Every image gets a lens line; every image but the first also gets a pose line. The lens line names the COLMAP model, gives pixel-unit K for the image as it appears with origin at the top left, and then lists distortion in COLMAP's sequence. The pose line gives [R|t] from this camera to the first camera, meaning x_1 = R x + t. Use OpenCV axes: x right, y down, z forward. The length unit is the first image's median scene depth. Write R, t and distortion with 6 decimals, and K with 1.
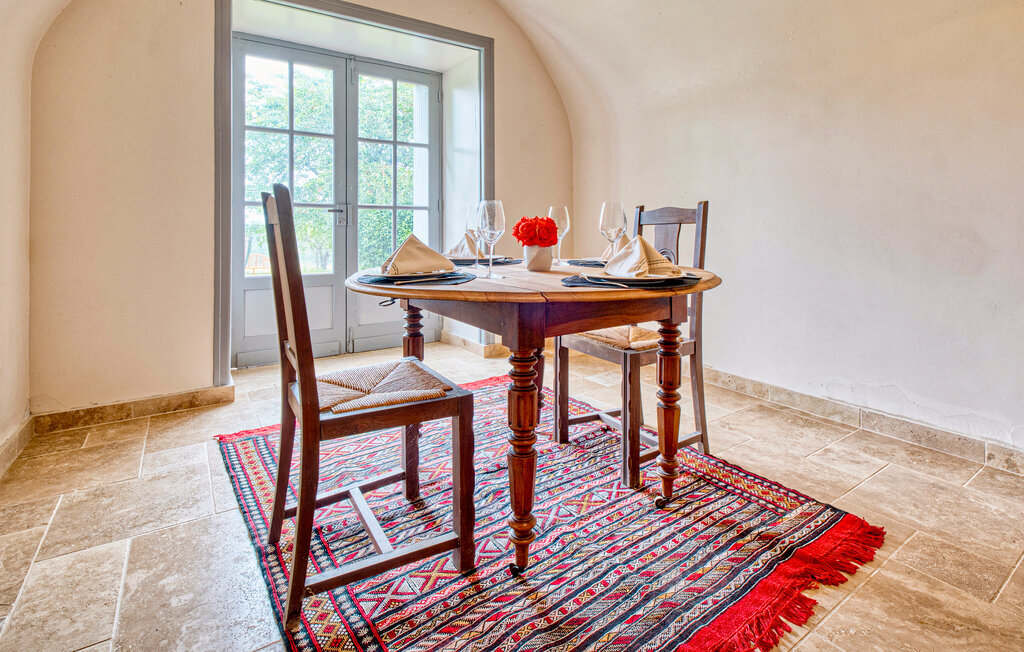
lens RADIAL K [[474.9, 0, 513.9], [0, 474.9, 275.7], [0, 0, 1]] dist [-0.016927, -0.000600]
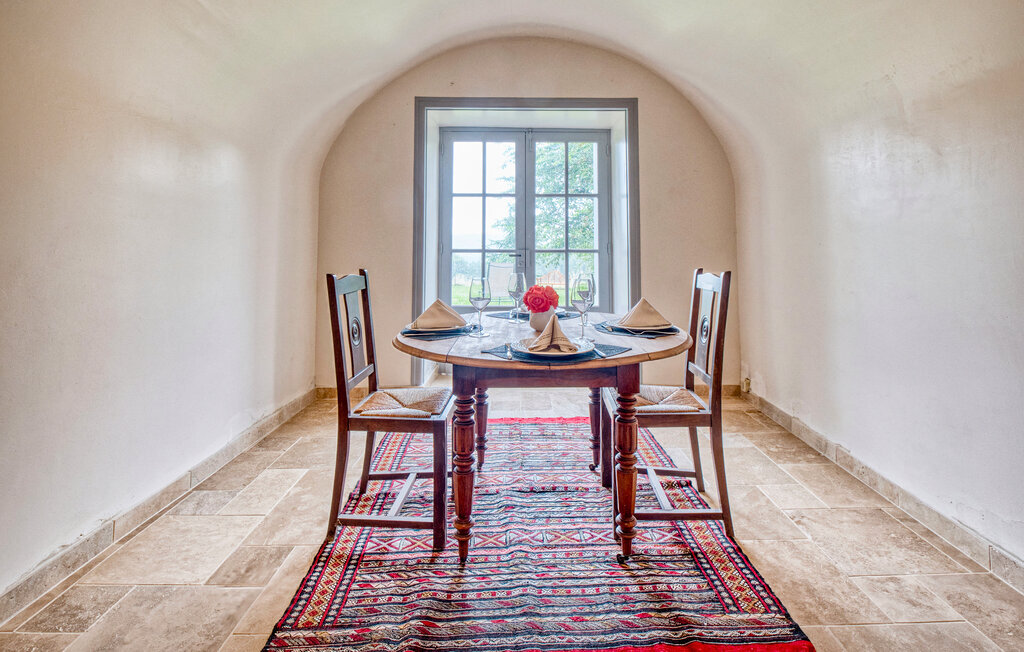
lens RADIAL K [[474.9, 0, 513.9], [0, 474.9, 275.7], [0, 0, 1]] dist [-0.016927, -0.000600]
pose [[0.840635, 0.027277, -0.540915, 0.754431], [-0.050730, 0.998306, -0.028498, -0.132474], [0.539221, 0.051397, 0.840594, -0.074059]]
